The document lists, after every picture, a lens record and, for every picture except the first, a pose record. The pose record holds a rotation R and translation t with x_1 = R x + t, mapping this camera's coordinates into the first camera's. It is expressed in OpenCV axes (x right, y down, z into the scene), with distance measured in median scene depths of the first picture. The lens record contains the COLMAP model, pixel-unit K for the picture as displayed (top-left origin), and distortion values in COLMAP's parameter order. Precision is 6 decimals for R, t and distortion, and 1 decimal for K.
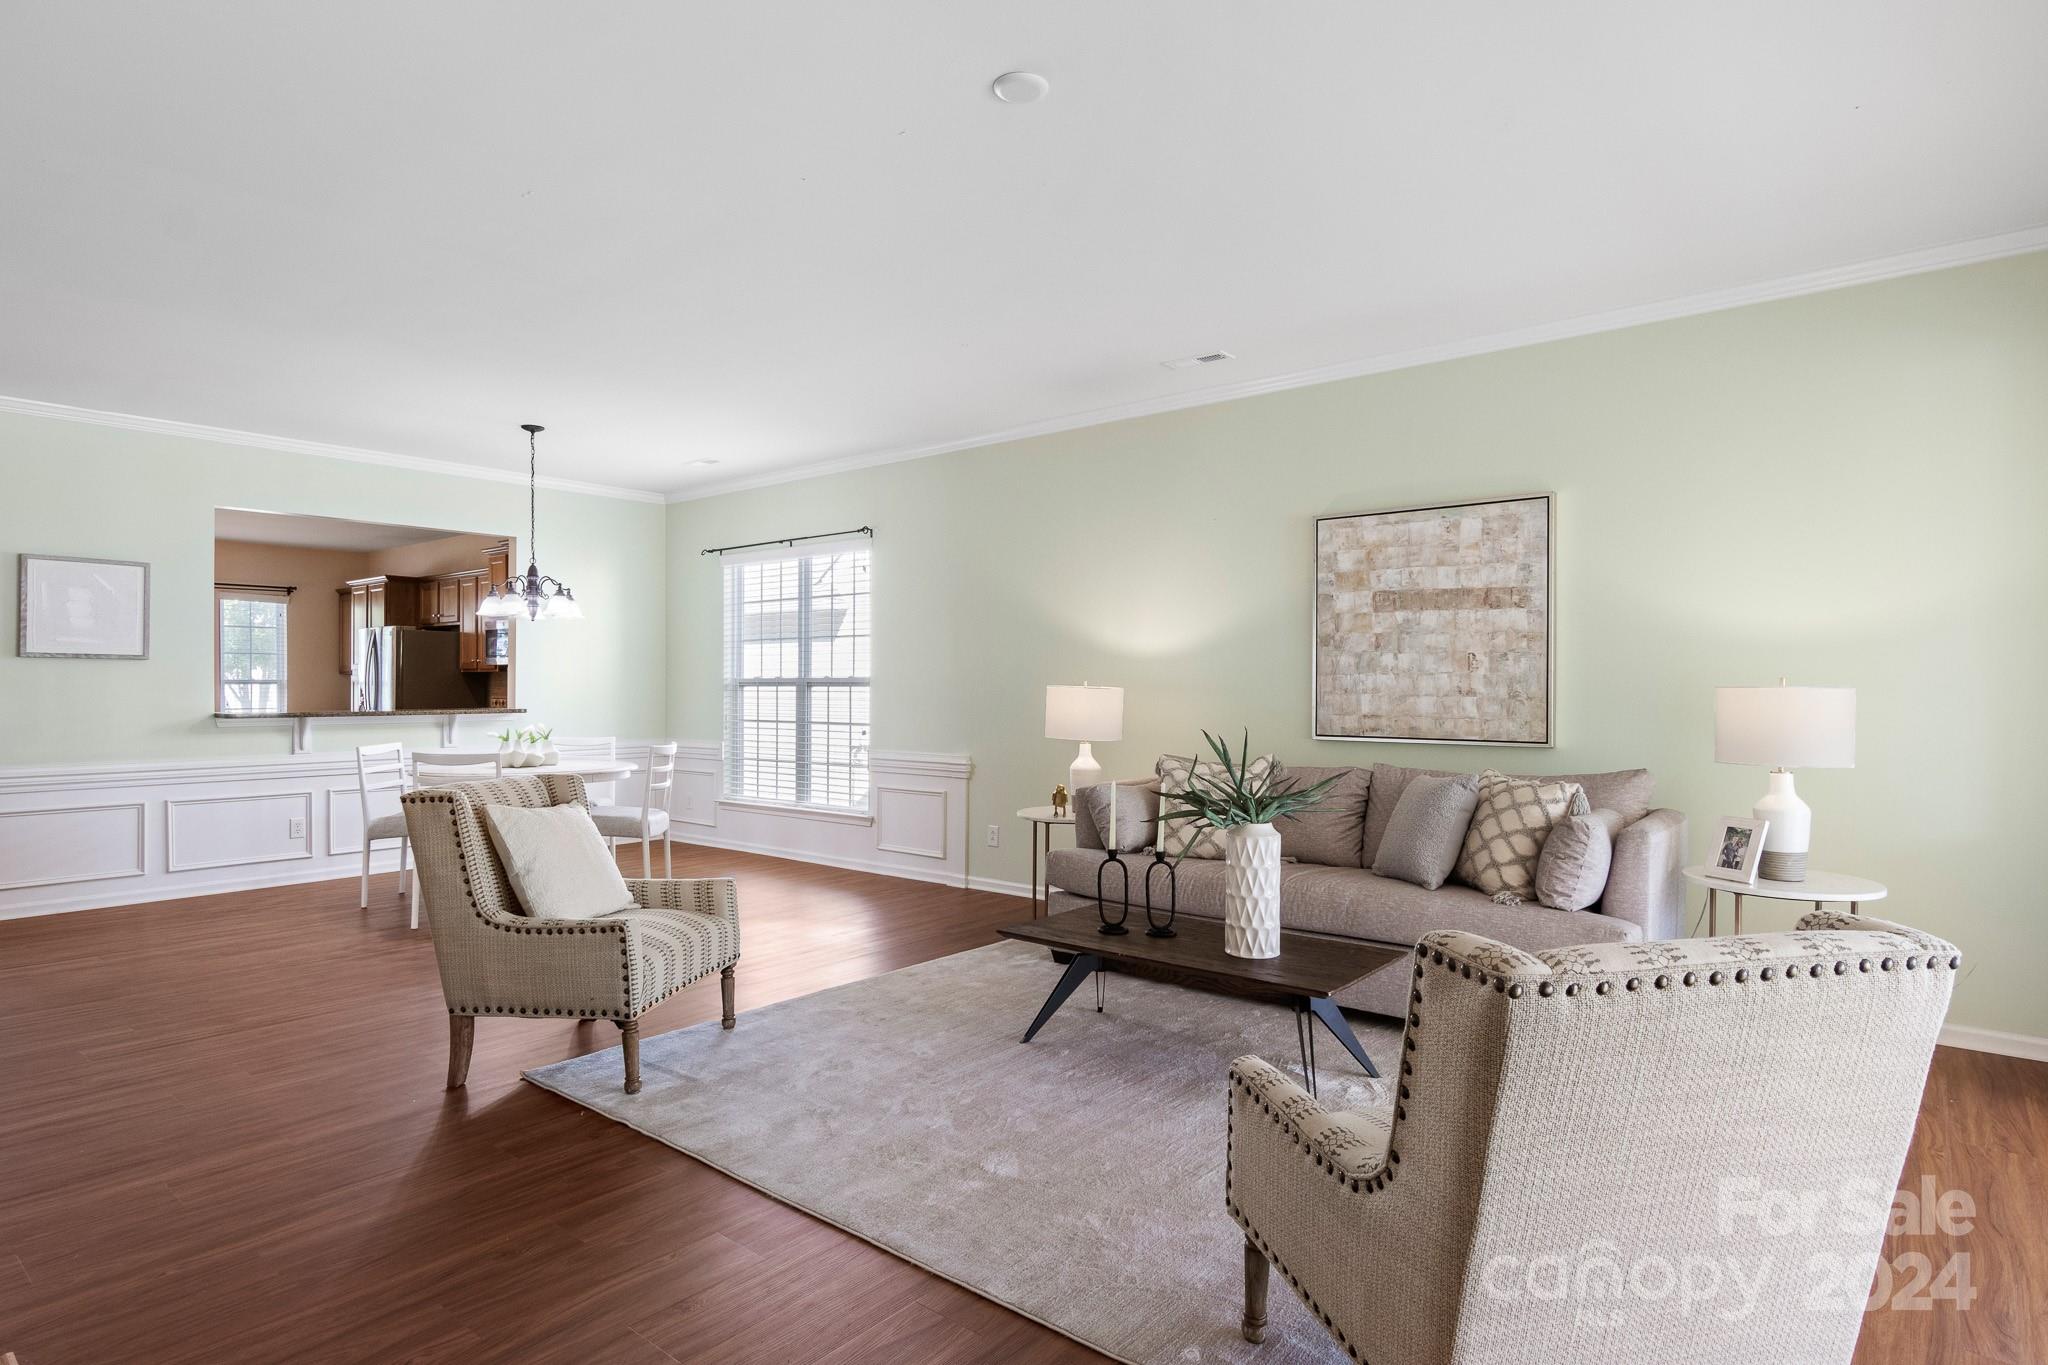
lens RADIAL K [[1092.0, 0, 1021.0], [0, 1092.0, 688.6], [0, 0, 1]] dist [-0.002791, 0.001076]
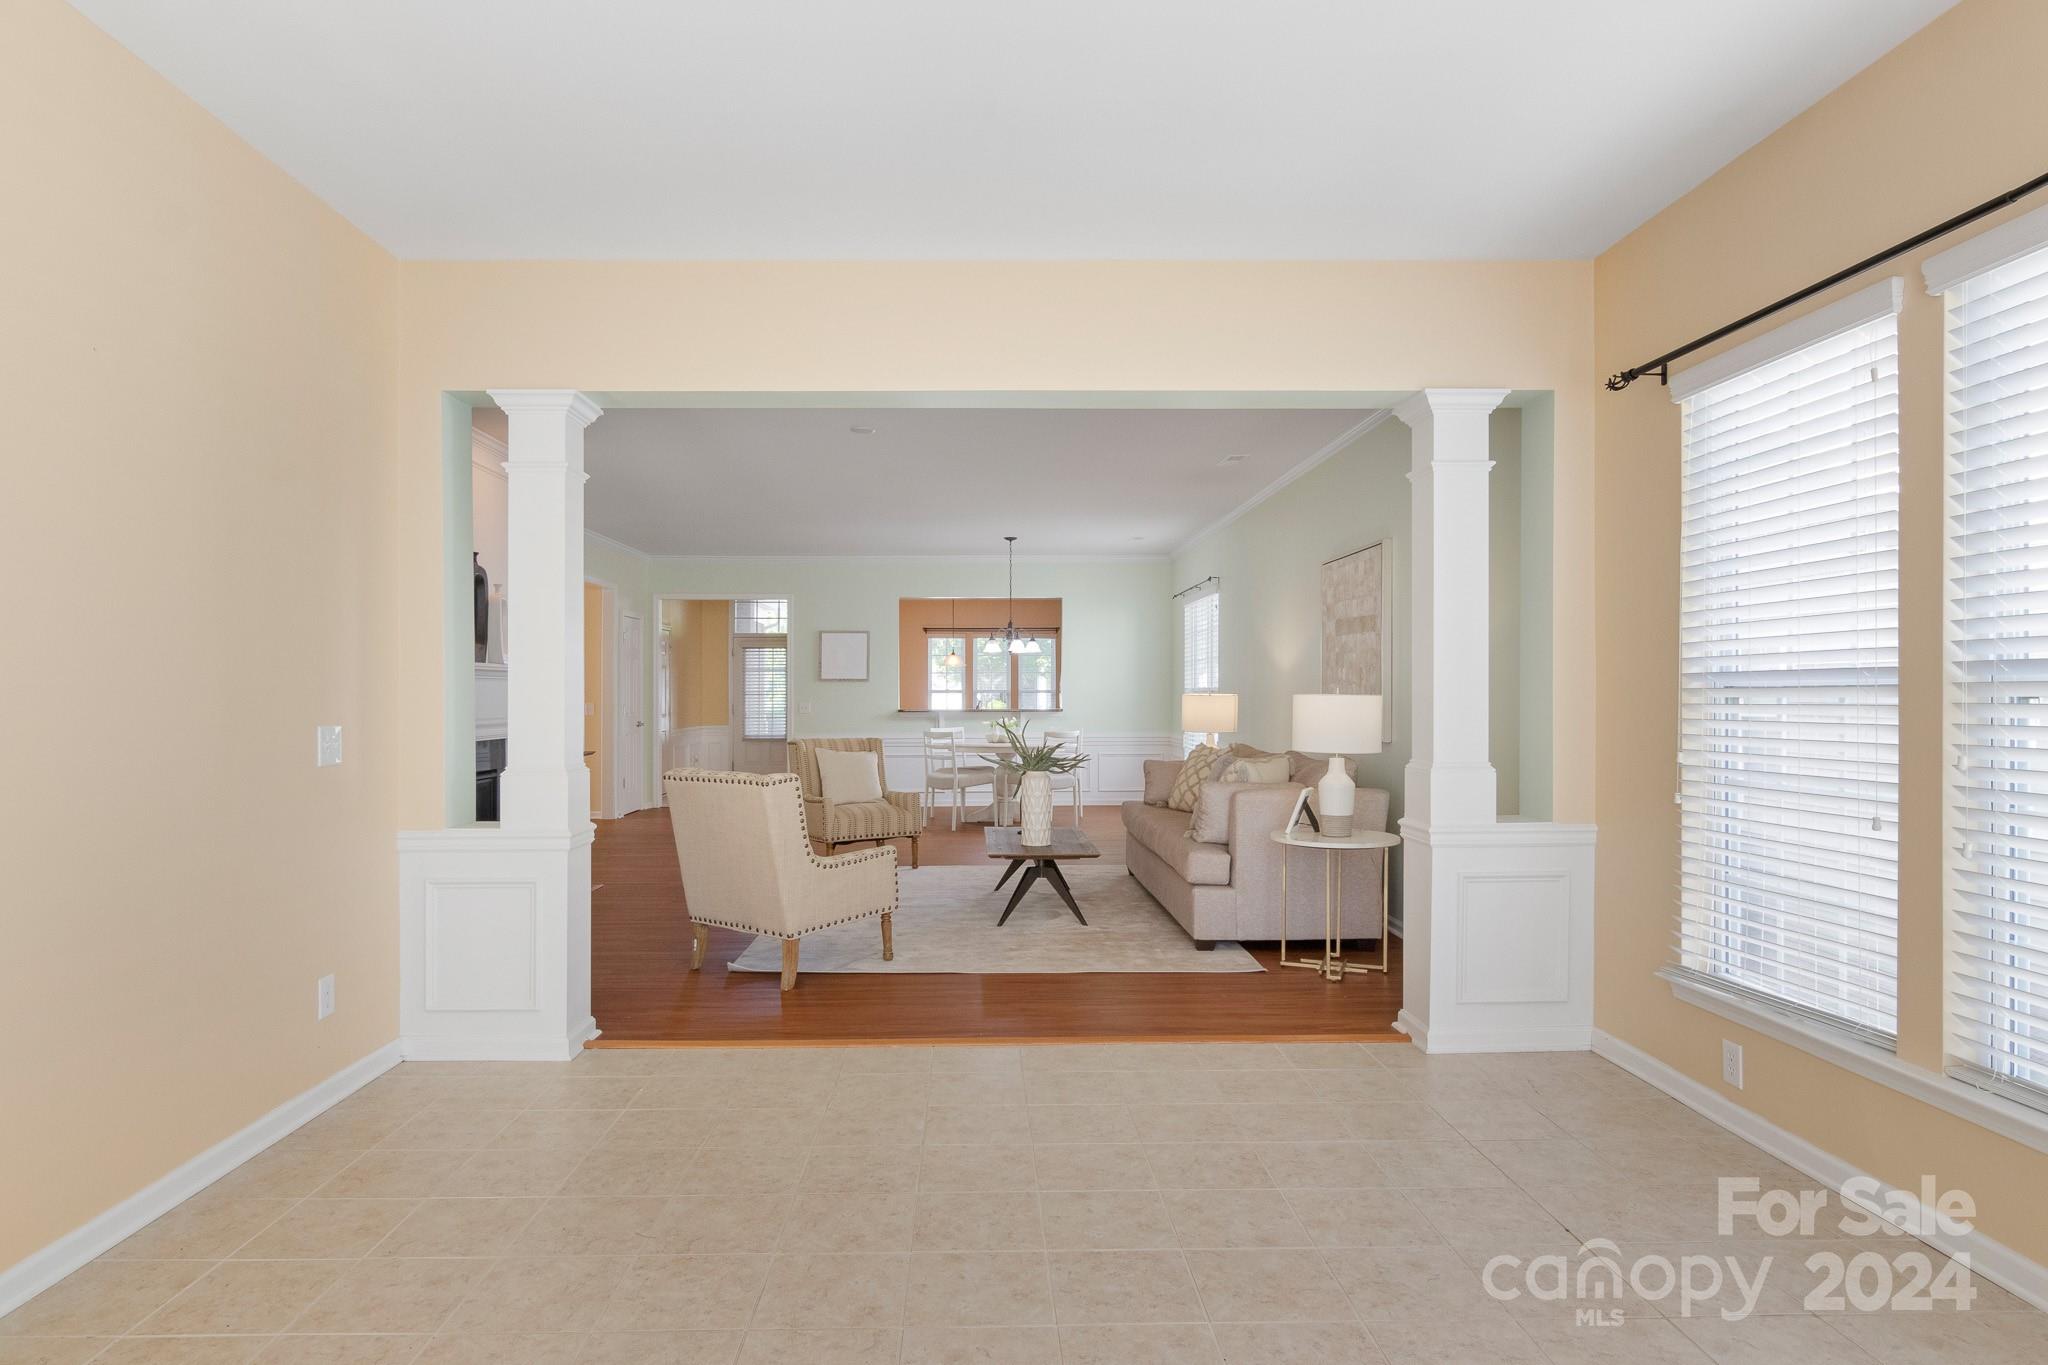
lens RADIAL K [[1145.4, 0, 982.4], [0, 1145.4, 691.8], [0, 0, 1]] dist [-0.000577, 0.000117]
pose [[0.643442, -0.004317, -0.765483, 1.066119], [0.002084, 0.999990, -0.003889, 0.000564], [0.765492, 0.000907, 0.643444, -0.180572]]
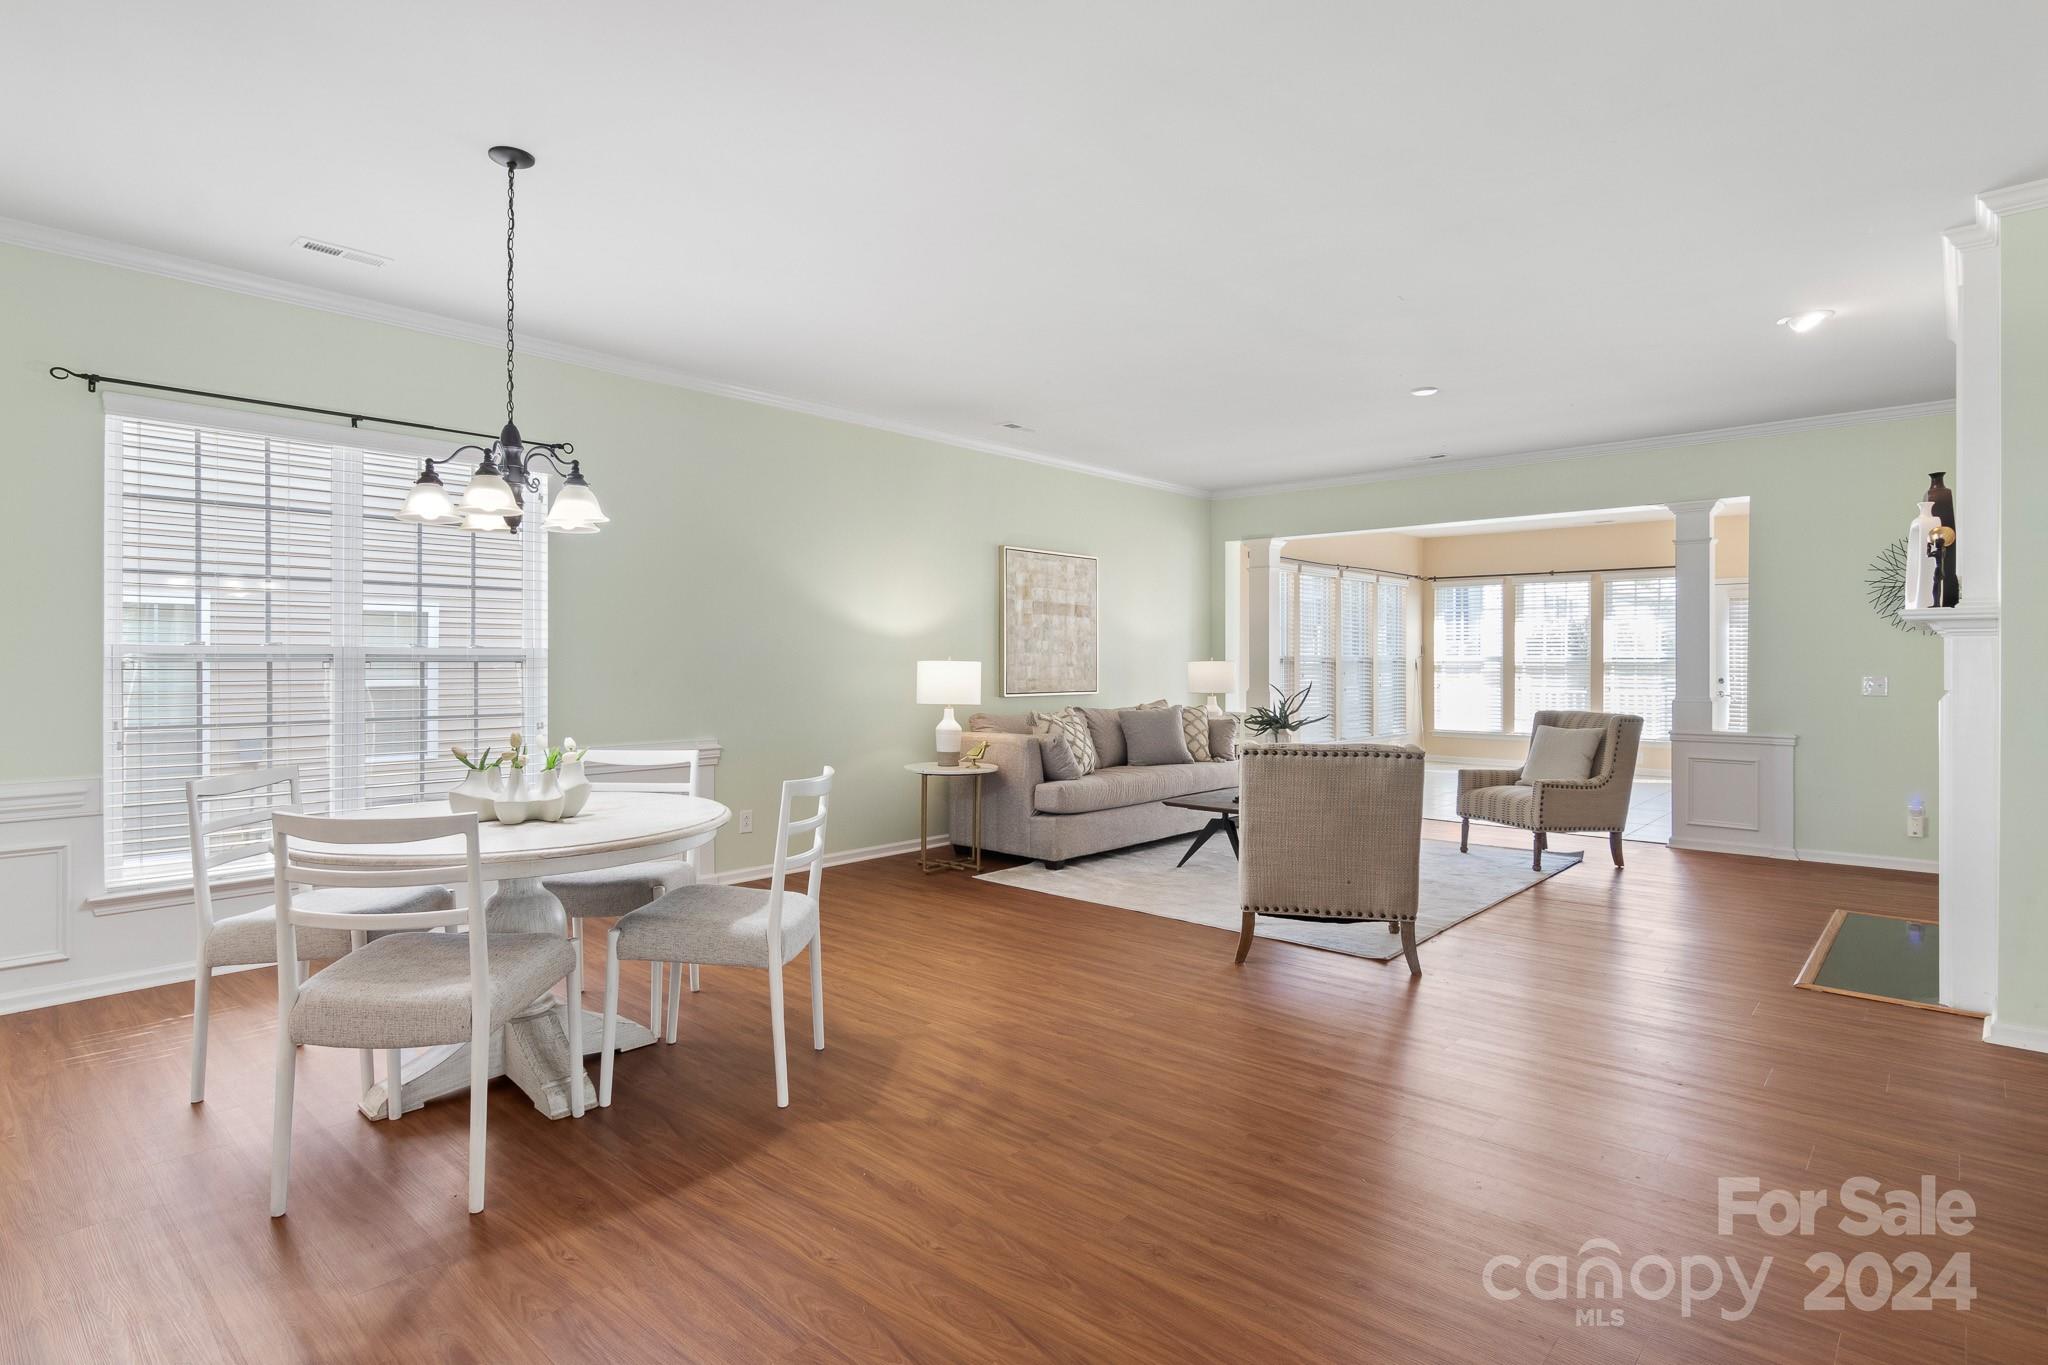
lens RADIAL K [[1043.2, 0, 1018.6], [0, 1043.2, 658.5], [0, 0, 1]] dist [0.000606, 0.000446]
pose [[0.050095, 0.001724, 0.998743, -1.163587], [0.002778, 0.999994, -0.001866, -0.002509], [-0.998741, 0.002868, 0.050090, 0.928834]]
